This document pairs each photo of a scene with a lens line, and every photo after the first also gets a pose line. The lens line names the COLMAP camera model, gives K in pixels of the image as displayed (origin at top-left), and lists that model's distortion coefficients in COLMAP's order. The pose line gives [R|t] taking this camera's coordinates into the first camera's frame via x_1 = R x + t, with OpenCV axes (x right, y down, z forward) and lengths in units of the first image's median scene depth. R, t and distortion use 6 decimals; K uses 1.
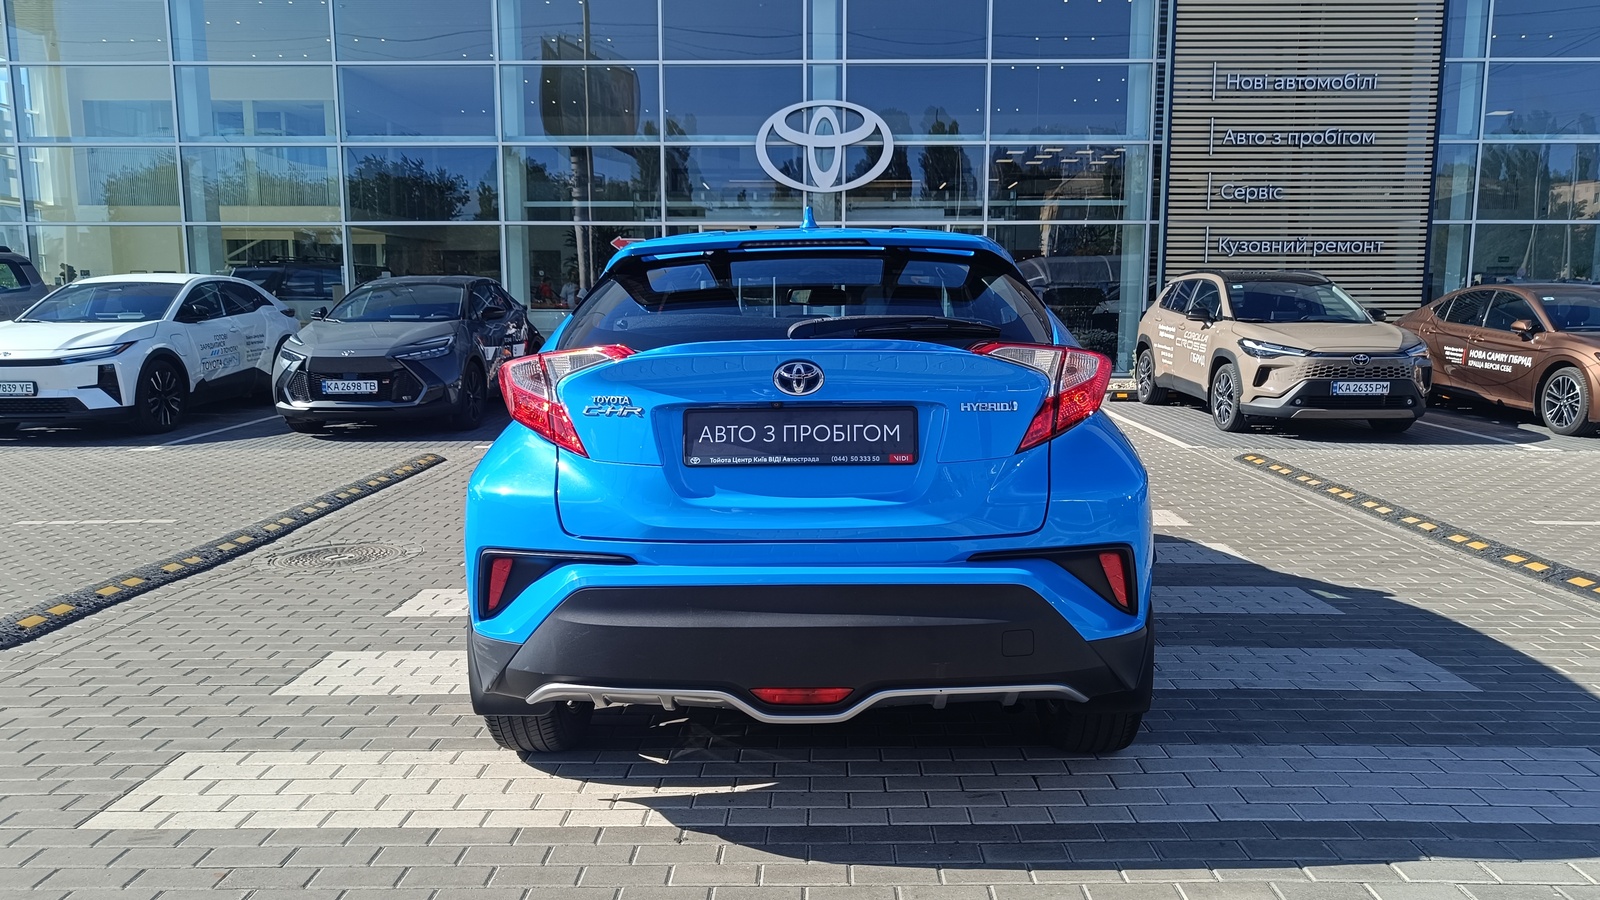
lens RADIAL K [[1134.3, 0, 804.7], [0, 1134.3, 473.8], [0, 0, 1]] dist [0.001387, -0.001650]
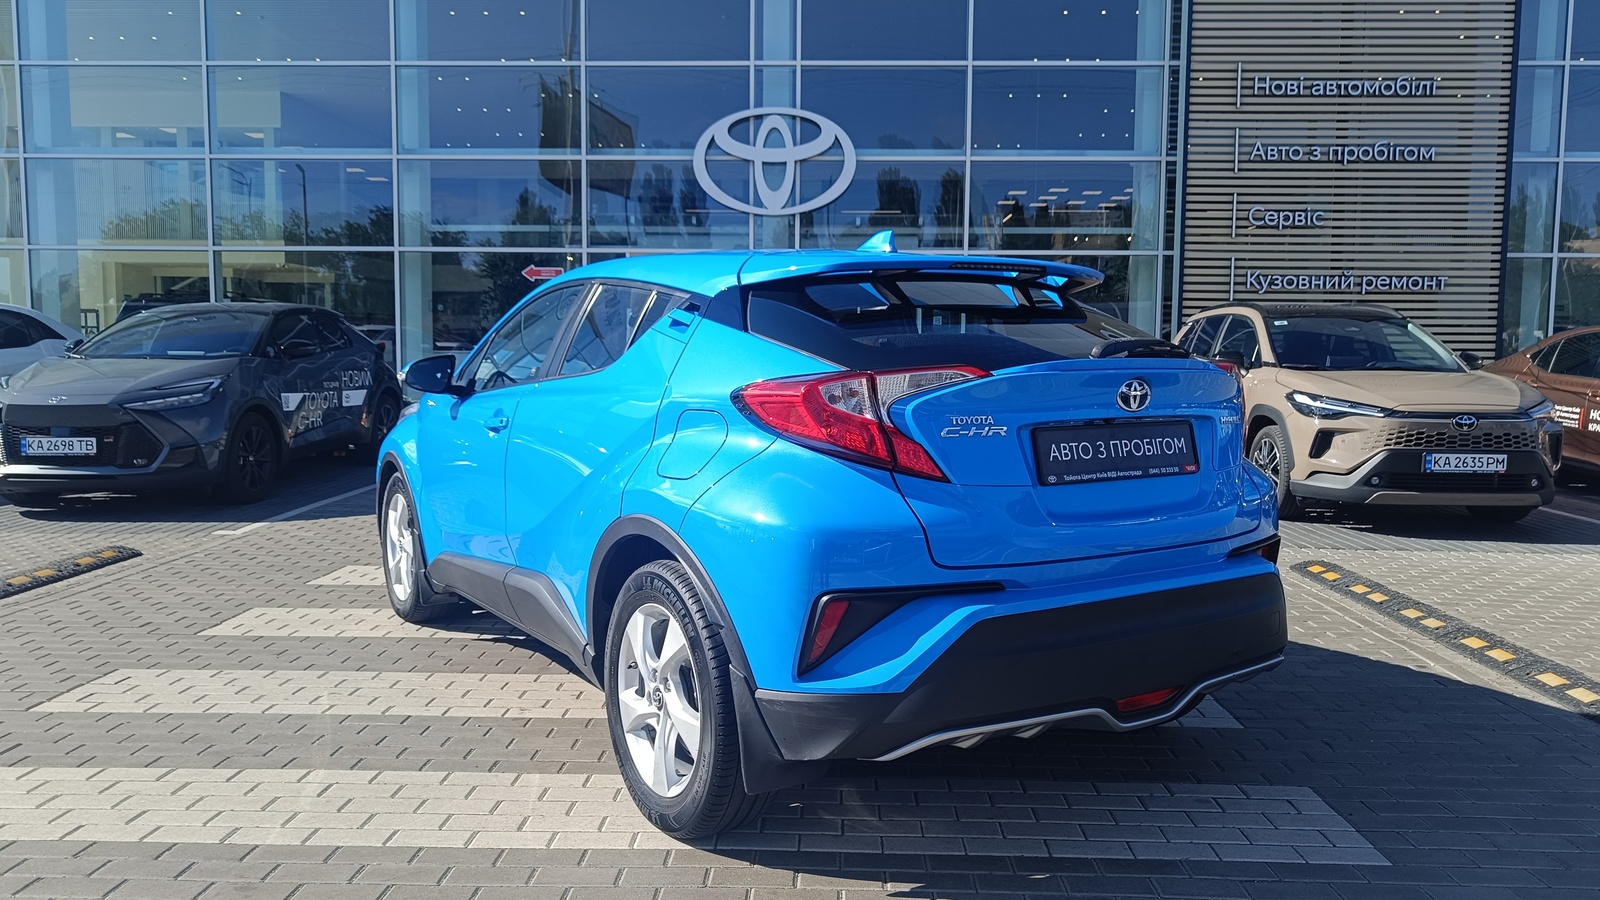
lens RADIAL K [[1121.8, 0, 800.0], [0, 1121.8, 450.0], [0, 0, 1]] dist [0.001838, -0.003350]
pose [[0.999747, 0.010341, -0.019977, 0.073367], [-0.011603, 0.997876, -0.064107, -0.027510], [0.019271, 0.064322, 0.997743, 0.239378]]
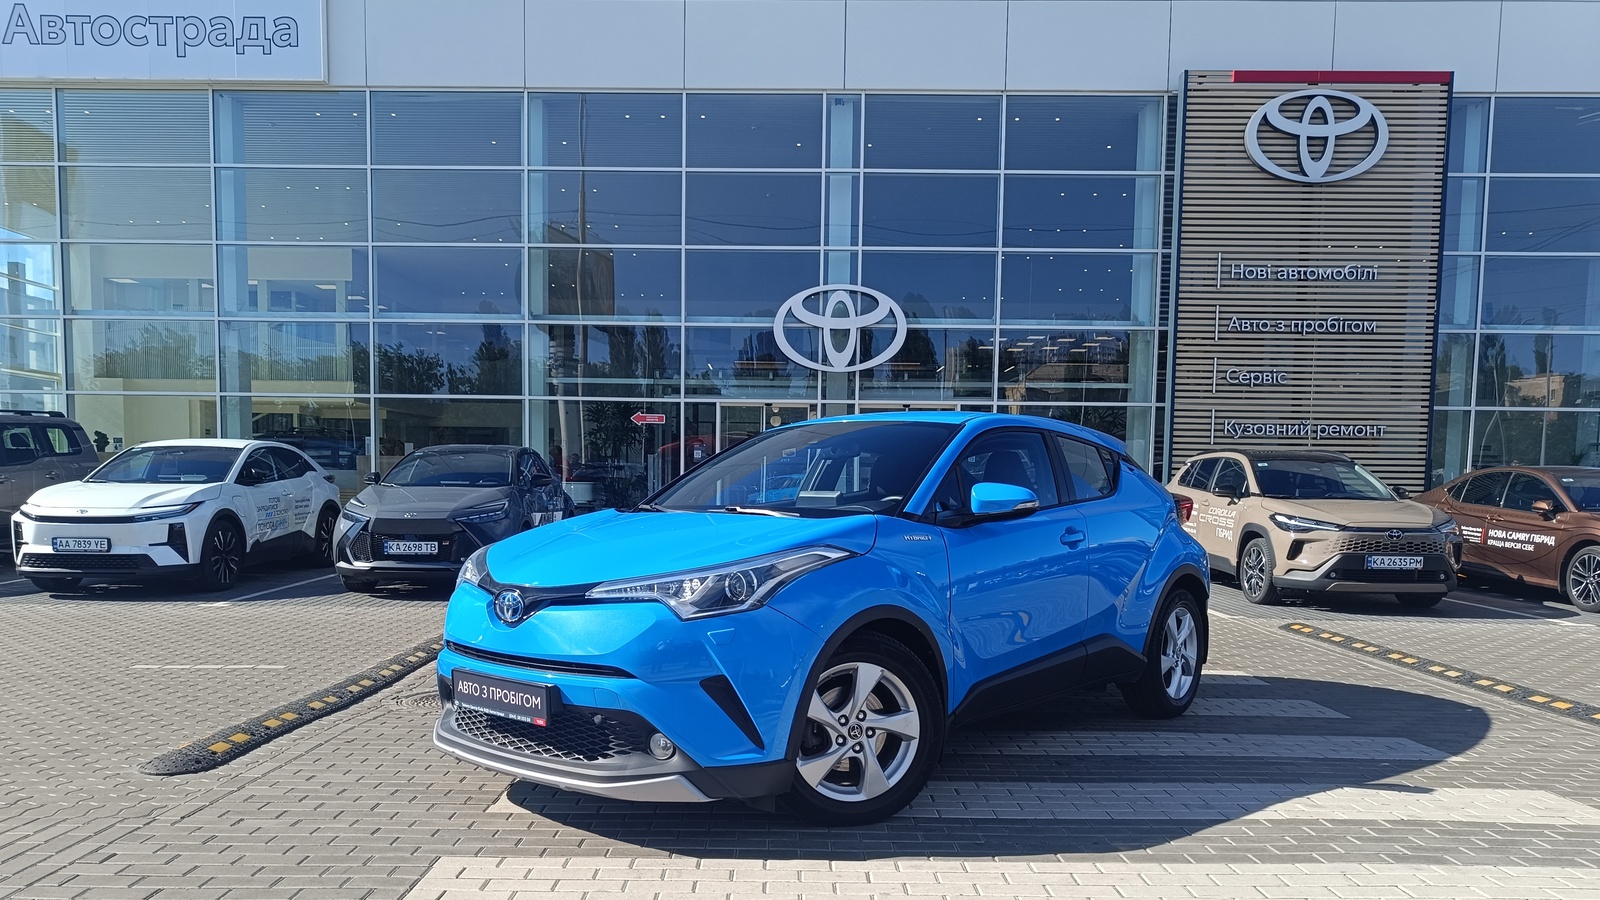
lens RADIAL K [[1132.0, 0, 753.0], [0, 1132.0, 580.3], [0, 0, 1]] dist [0.003829, -0.004117]
pose [[0.999858, 0.014187, -0.009091, -0.065241], [-0.014759, 0.997686, -0.066367, 0.013871], [0.008128, 0.066492, 0.997754, -0.020928]]
